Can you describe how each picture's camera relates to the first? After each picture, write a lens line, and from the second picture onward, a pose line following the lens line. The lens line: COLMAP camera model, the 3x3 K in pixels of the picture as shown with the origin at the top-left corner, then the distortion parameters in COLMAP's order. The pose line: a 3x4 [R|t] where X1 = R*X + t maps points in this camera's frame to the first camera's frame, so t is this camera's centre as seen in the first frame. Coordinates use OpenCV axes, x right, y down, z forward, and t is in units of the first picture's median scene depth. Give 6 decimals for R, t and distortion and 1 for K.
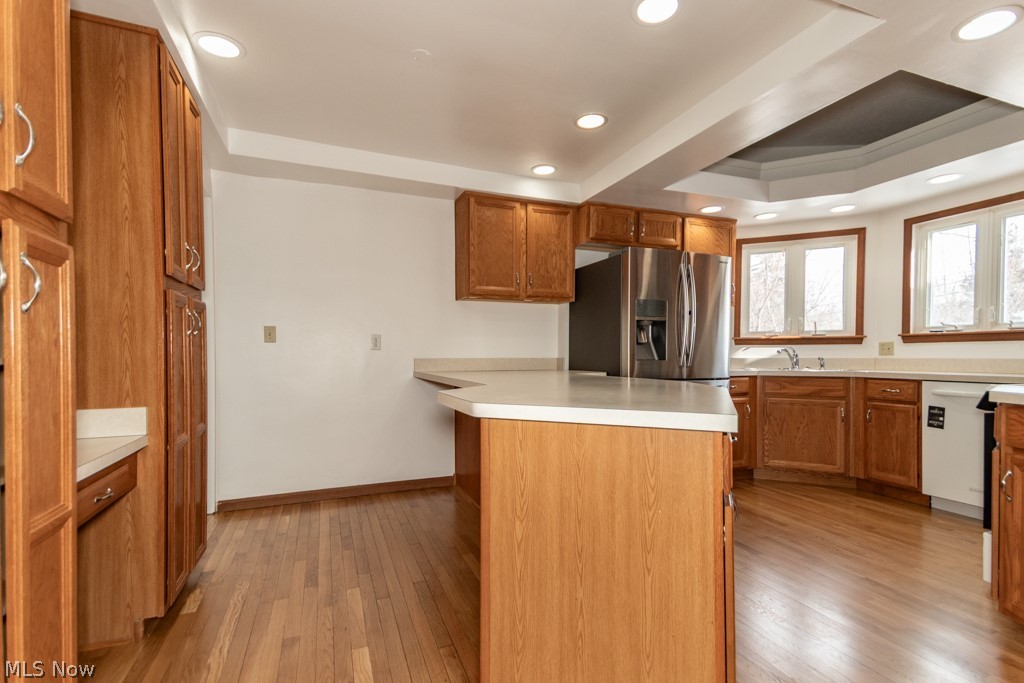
lens RADIAL K [[480.3, 0, 507.3], [0, 480.3, 359.7], [0, 0, 1]] dist [0.075494, -0.030243]
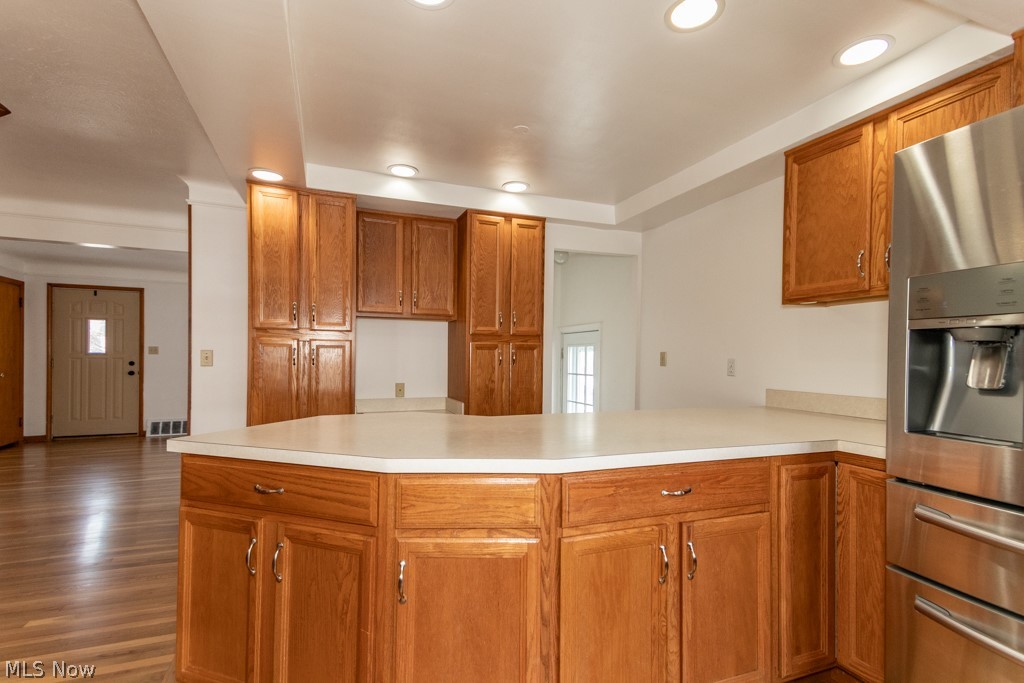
lens RADIAL K [[496.6, 0, 533.2], [0, 496.6, 357.2], [0, 0, 1]] dist [0.050475, -0.000391]
pose [[0.022366, 0.004808, -0.999738, 0.583795], [-0.021638, 0.999757, 0.004324, -0.047655], [0.999516, 0.021535, 0.022465, 0.586364]]
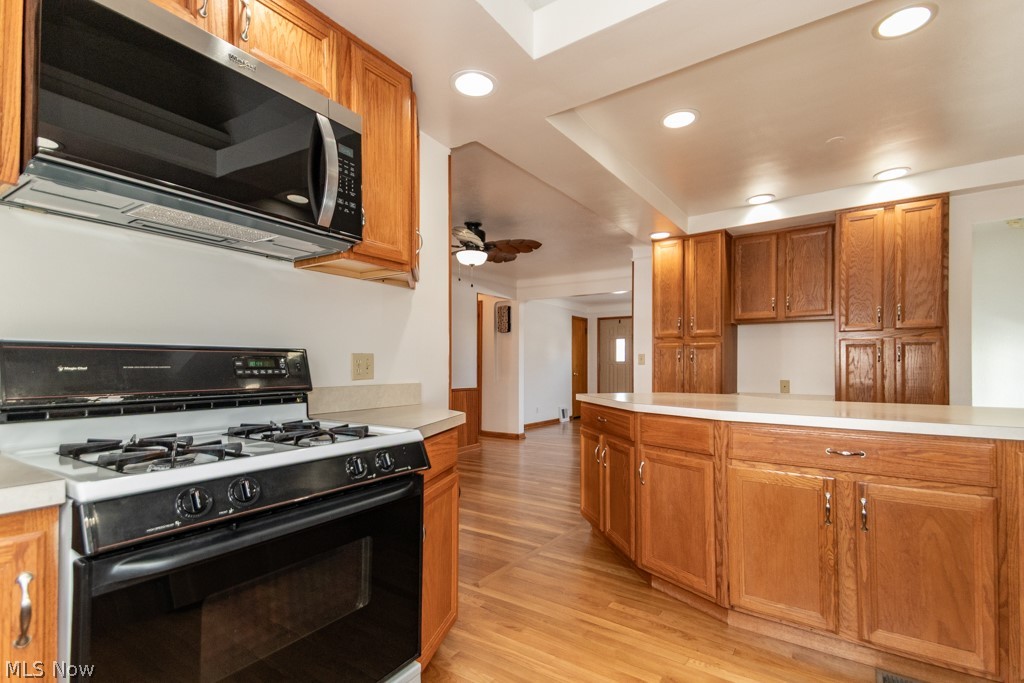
lens RADIAL K [[480.3, 0, 507.3], [0, 480.3, 359.7], [0, 0, 1]] dist [0.075494, -0.030243]
pose [[-0.825188, -0.001828, -0.564856, 0.713389], [-0.004294, 0.999986, 0.003038, -0.030081], [0.564842, 0.004933, -0.825184, 0.908157]]
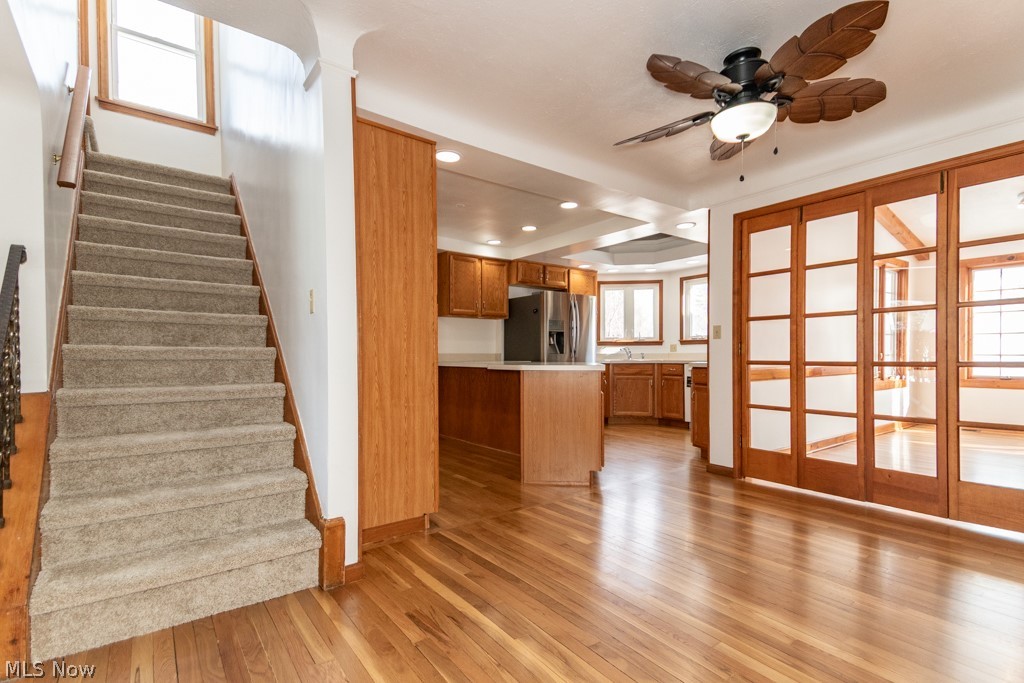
lens RADIAL K [[480.3, 0, 507.3], [0, 480.3, 359.7], [0, 0, 1]] dist [0.075494, -0.030243]
pose [[0.965259, -0.007720, 0.261182, -0.295635], [0.008987, 0.999953, -0.003656, 0.023065], [-0.261141, 0.005876, 0.965283, -0.574400]]
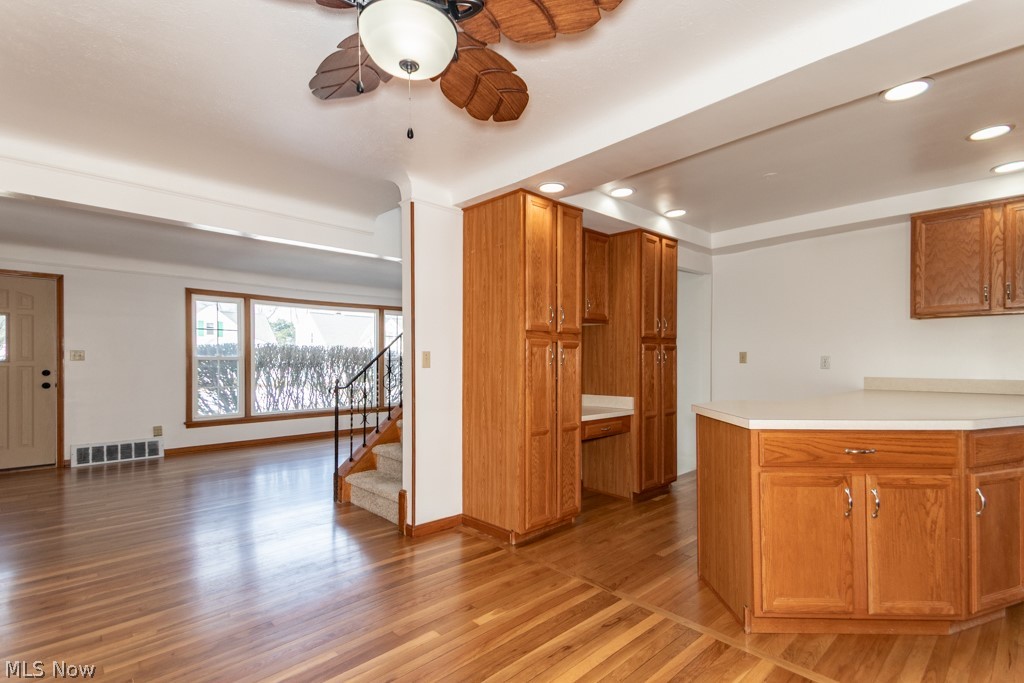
lens RADIAL K [[486.7, 0, 536.1], [0, 486.7, 361.8], [0, 0, 1]] dist [0.055277, -0.014604]
pose [[0.405020, 0.002261, -0.914305, 0.521434], [-0.009054, 0.999958, -0.001538, -0.027171], [0.914263, 0.008902, 0.405024, -0.138306]]
